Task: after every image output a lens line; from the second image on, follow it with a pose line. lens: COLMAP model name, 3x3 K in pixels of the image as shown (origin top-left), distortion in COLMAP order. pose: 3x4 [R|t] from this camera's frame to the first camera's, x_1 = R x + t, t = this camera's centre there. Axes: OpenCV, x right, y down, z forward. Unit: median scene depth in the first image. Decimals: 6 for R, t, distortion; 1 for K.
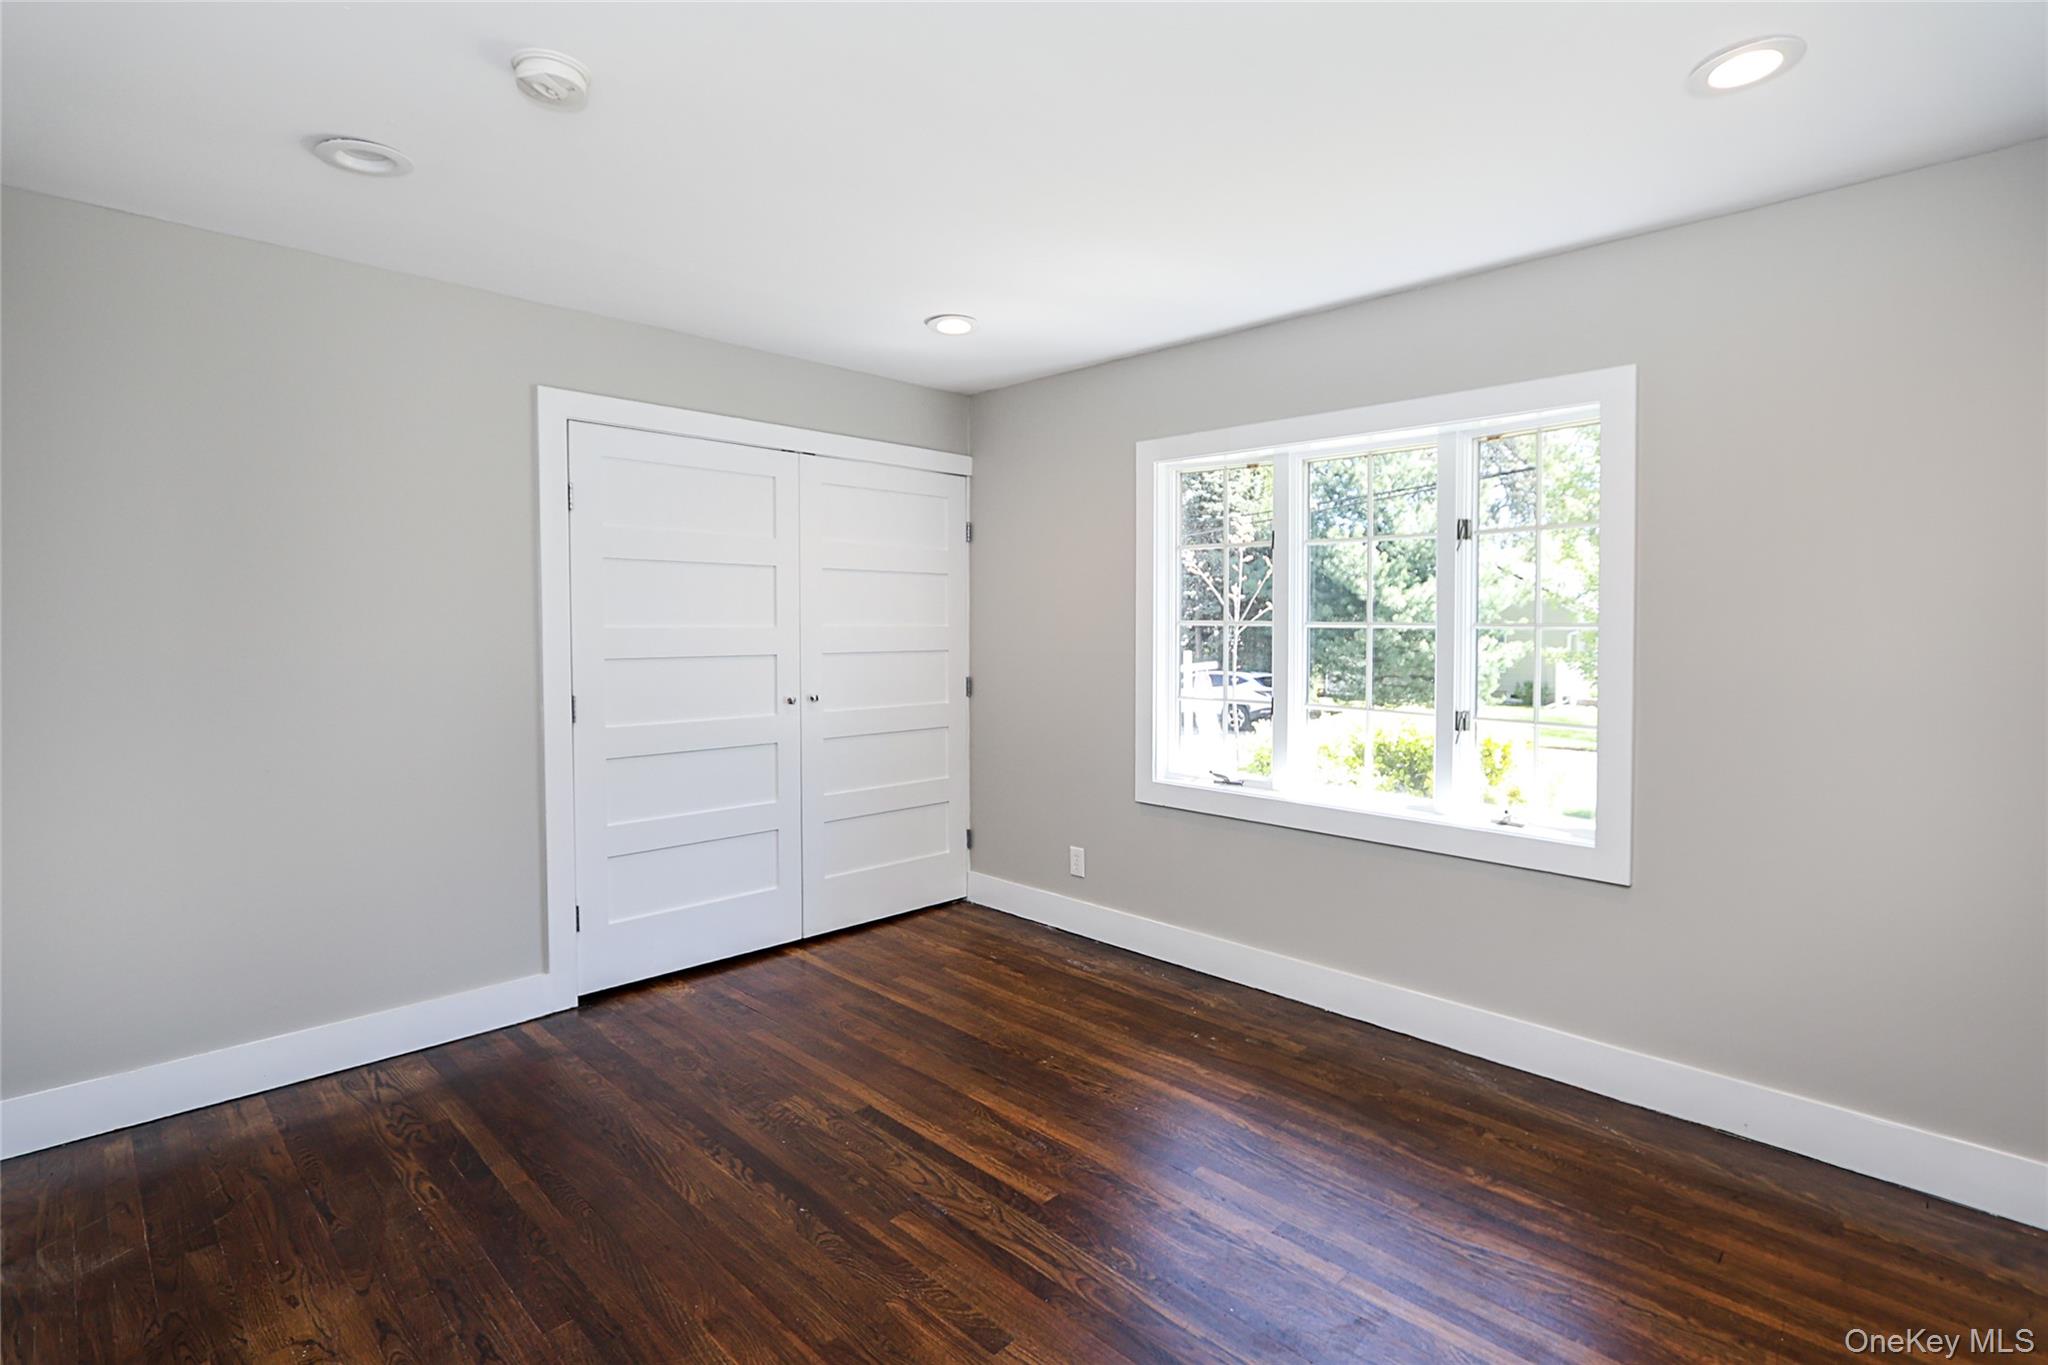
lens RADIAL K [[987.2, 0, 1024.4], [0, 987.2, 640.9], [0, 0, 1]] dist [-0.000833, -0.001838]
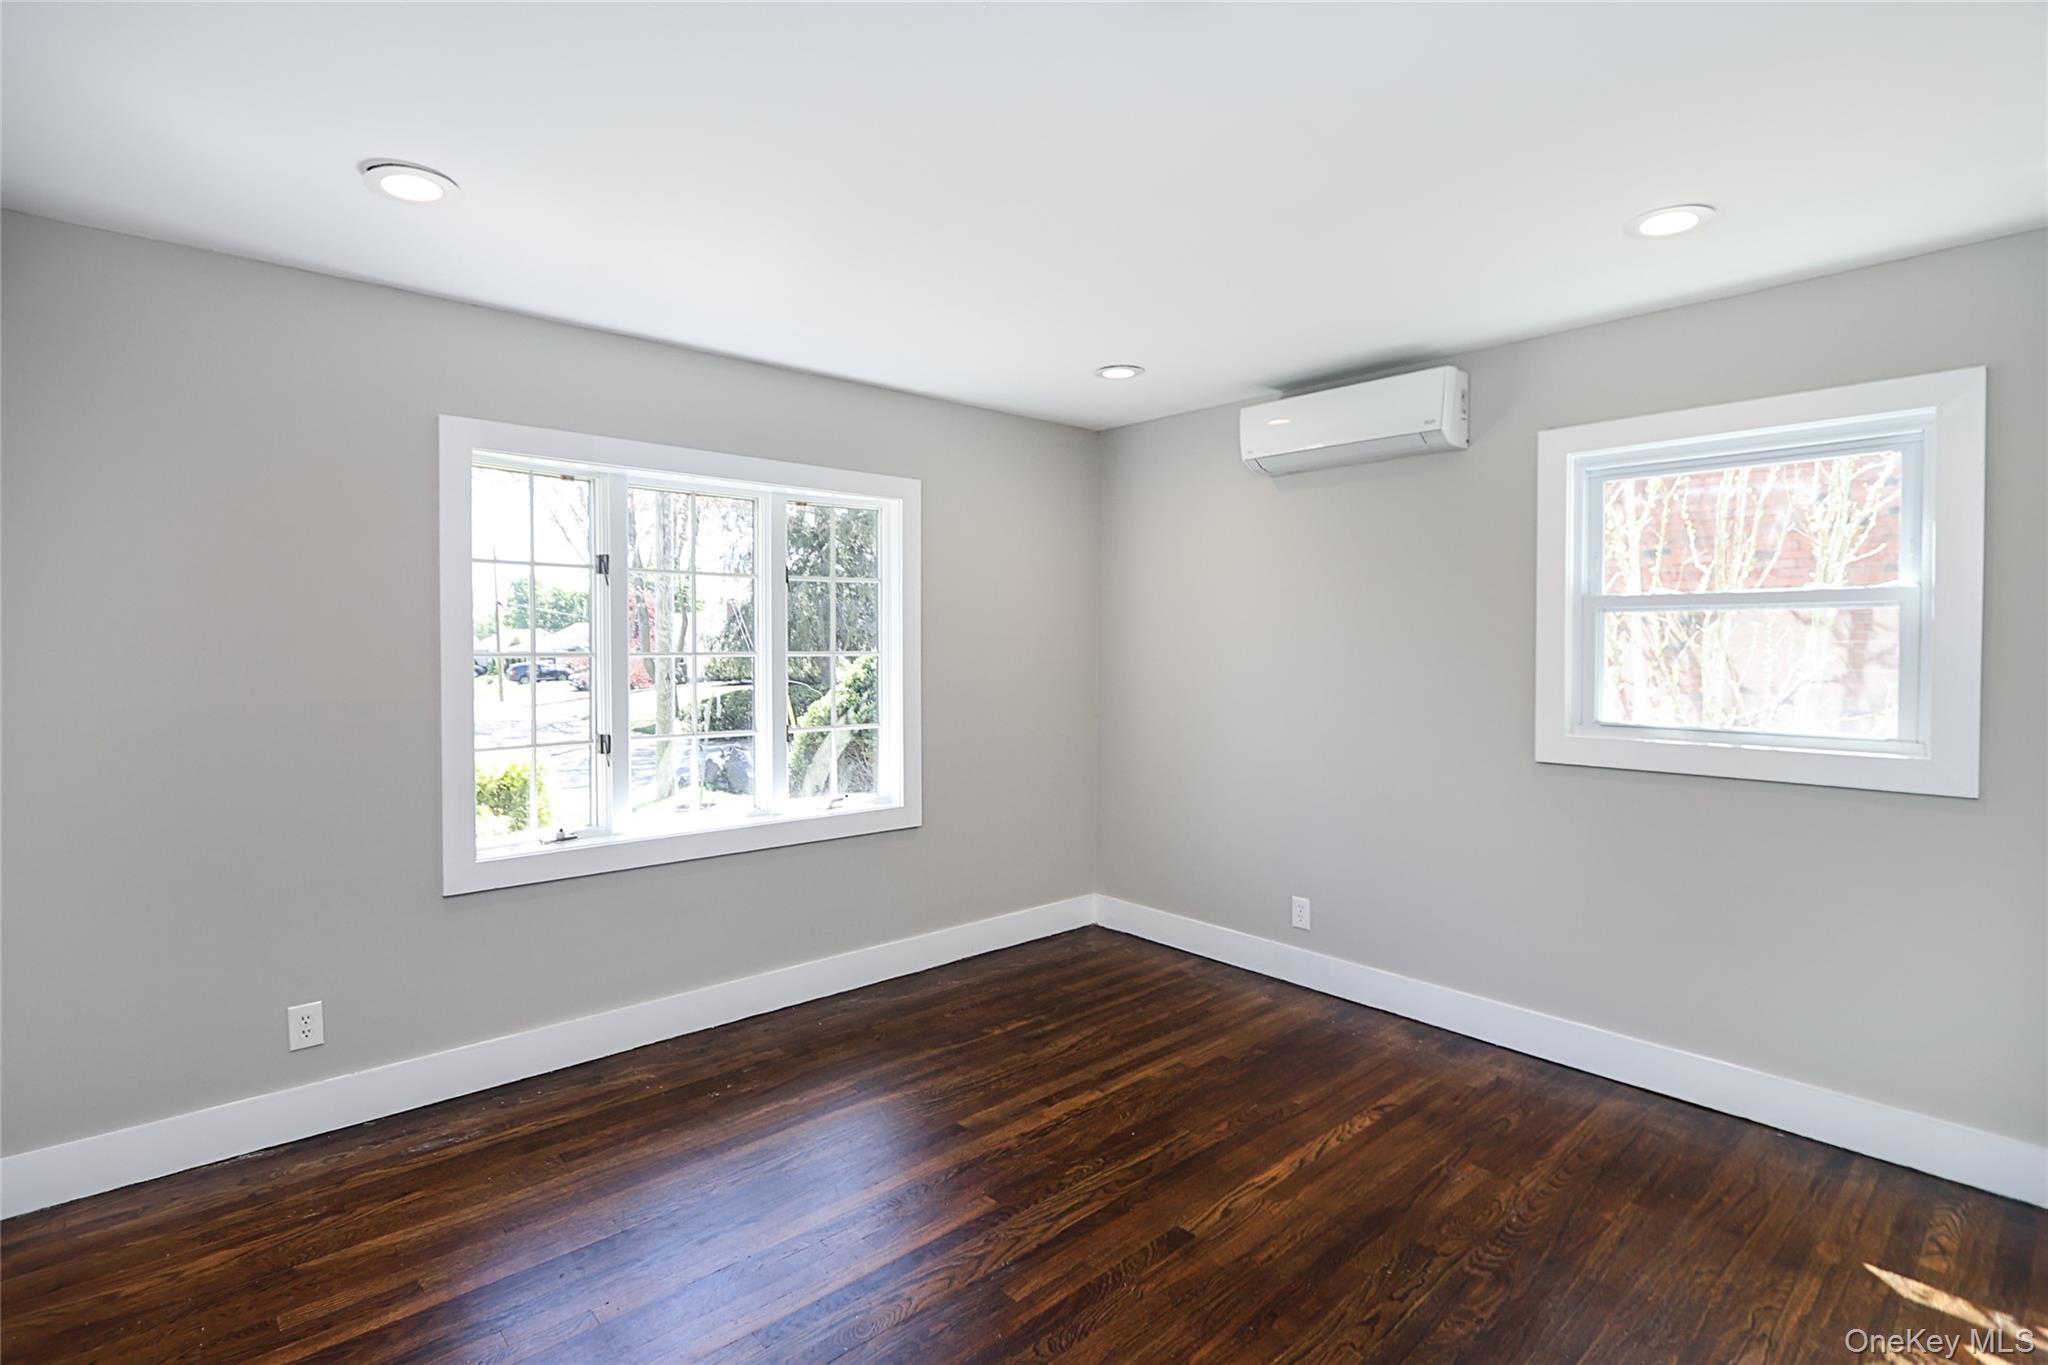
lens RADIAL K [[987.2, 0, 1024.4], [0, 987.2, 640.9], [0, 0, 1]] dist [-0.000833, -0.001838]
pose [[0.035090, -0.000094, 0.999384, -0.756743], [0.013183, 0.999913, -0.000369, -0.025219], [-0.999297, 0.013187, 0.035088, 0.675587]]
